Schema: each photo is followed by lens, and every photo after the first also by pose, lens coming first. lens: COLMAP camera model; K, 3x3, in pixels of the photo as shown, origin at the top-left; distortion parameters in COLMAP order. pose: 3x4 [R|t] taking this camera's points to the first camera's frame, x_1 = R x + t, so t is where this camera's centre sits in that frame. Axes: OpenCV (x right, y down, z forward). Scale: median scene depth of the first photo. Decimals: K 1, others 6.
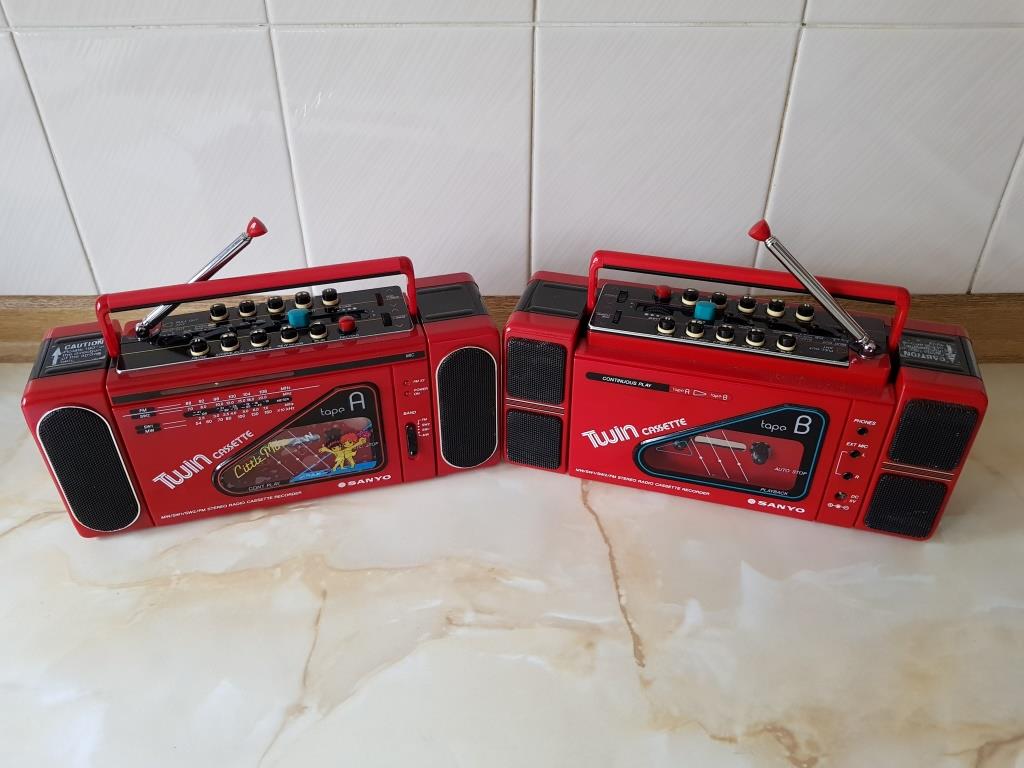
lens RADIAL K [[807.3, 0, 501.8], [0, 807.3, 387.4], [0, 0, 1]] dist [-0.022895, -0.002219]
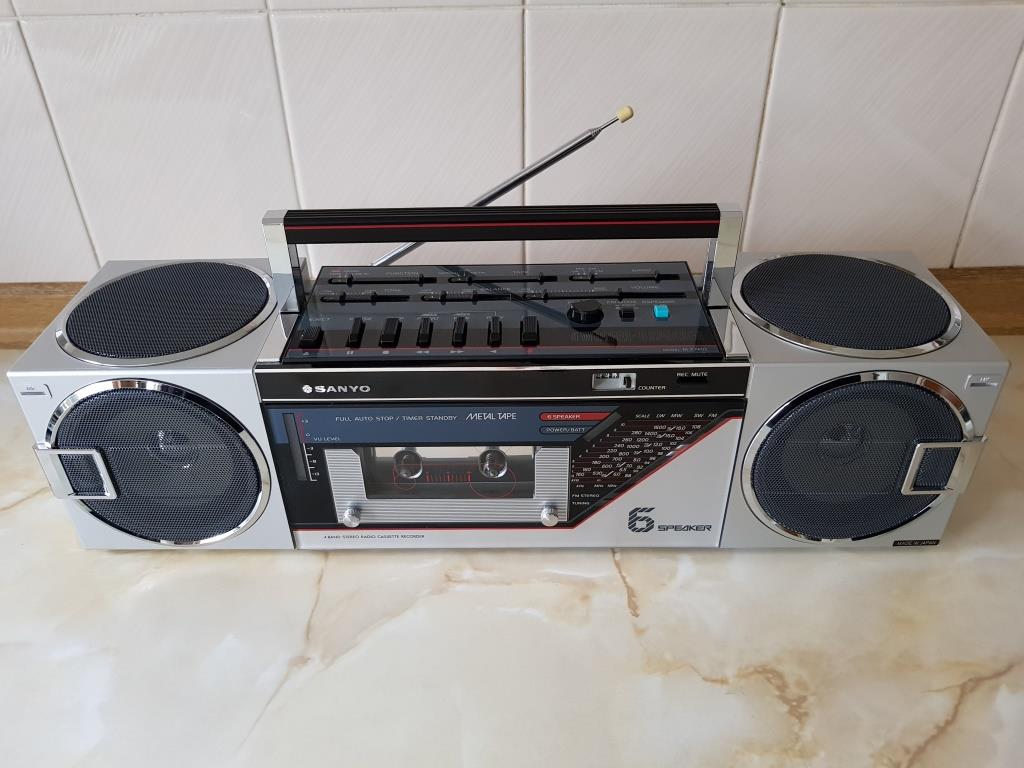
lens RADIAL K [[807.3, 0, 508.1], [0, 807.3, 388.9], [0, 0, 1]] dist [-0.022895, -0.002219]
pose [[0.999892, -0.013824, 0.004951, 0.008835], [0.013910, 0.999747, -0.017684, 0.065052], [-0.004705, 0.017751, 0.999831, -0.030612]]
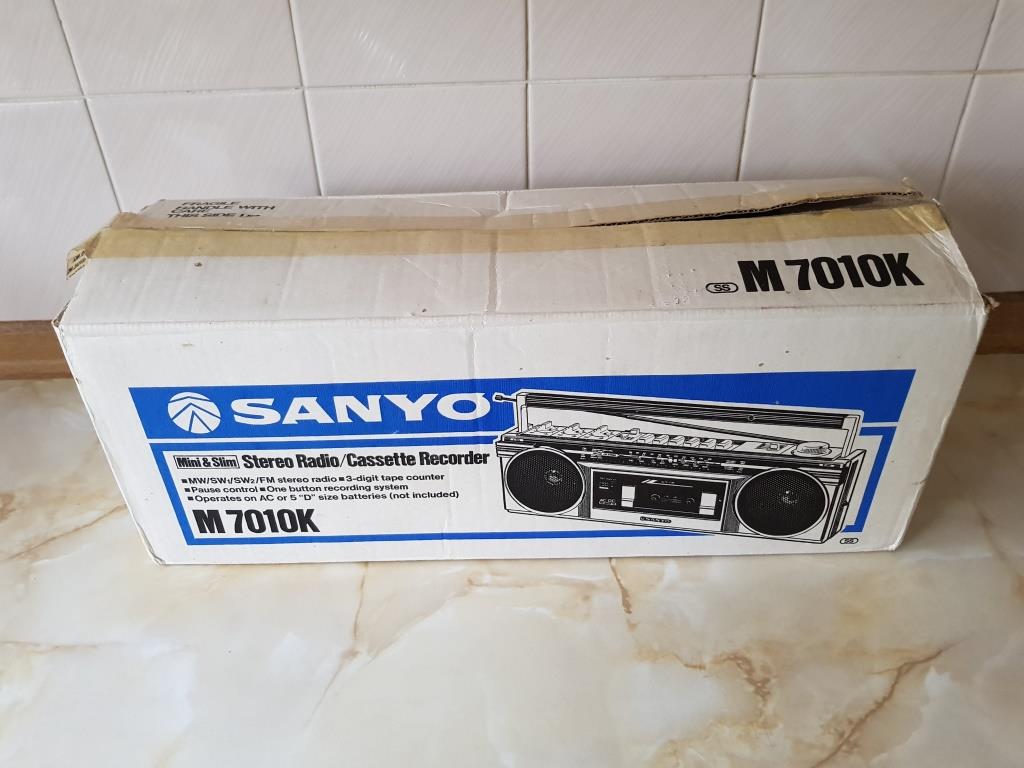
lens RADIAL K [[807.3, 0, 503.9], [0, 807.3, 384.4], [0, 0, 1]] dist [-0.022895, -0.002219]
pose [[0.999641, -0.026728, 0.002104, -0.009237], [0.026731, 0.999642, -0.000962, -0.005748], [-0.002077, 0.001018, 0.999997, -0.207612]]
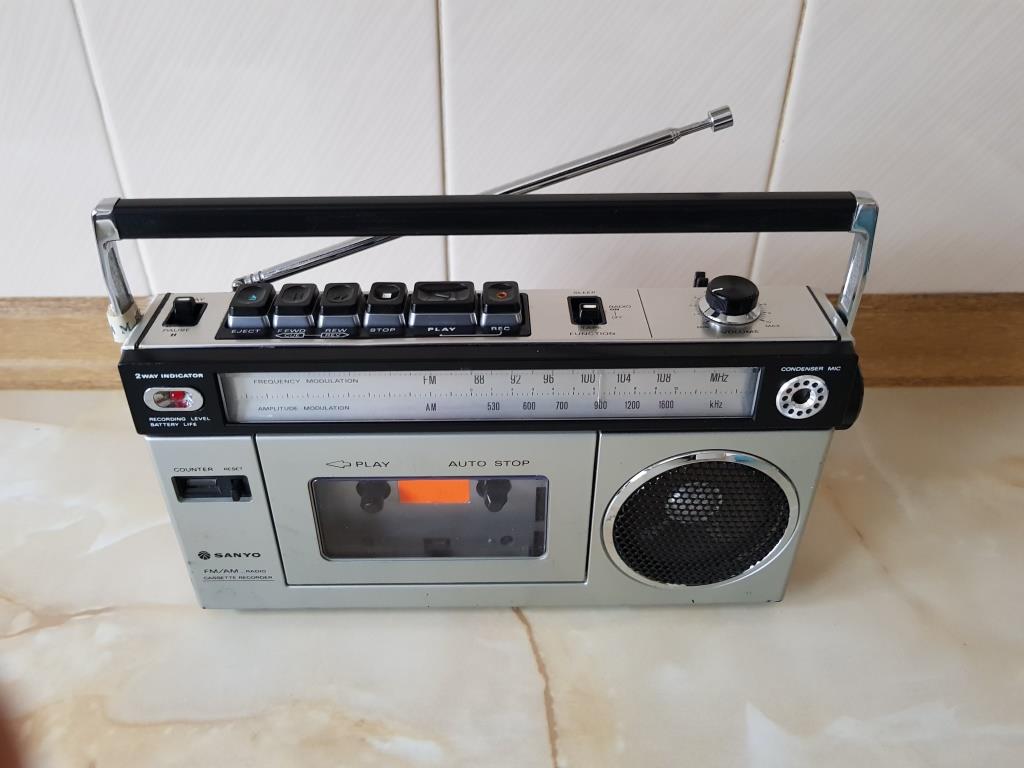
lens RADIAL K [[807.3, 0, 505.7], [0, 807.3, 377.6], [0, 0, 1]] dist [-0.022895, -0.002219]
pose [[0.999712, -0.005089, 0.023443, 0.090889], [0.005393, 0.999902, -0.012948, -0.040207], [-0.023375, 0.013071, 0.999641, 0.359634]]
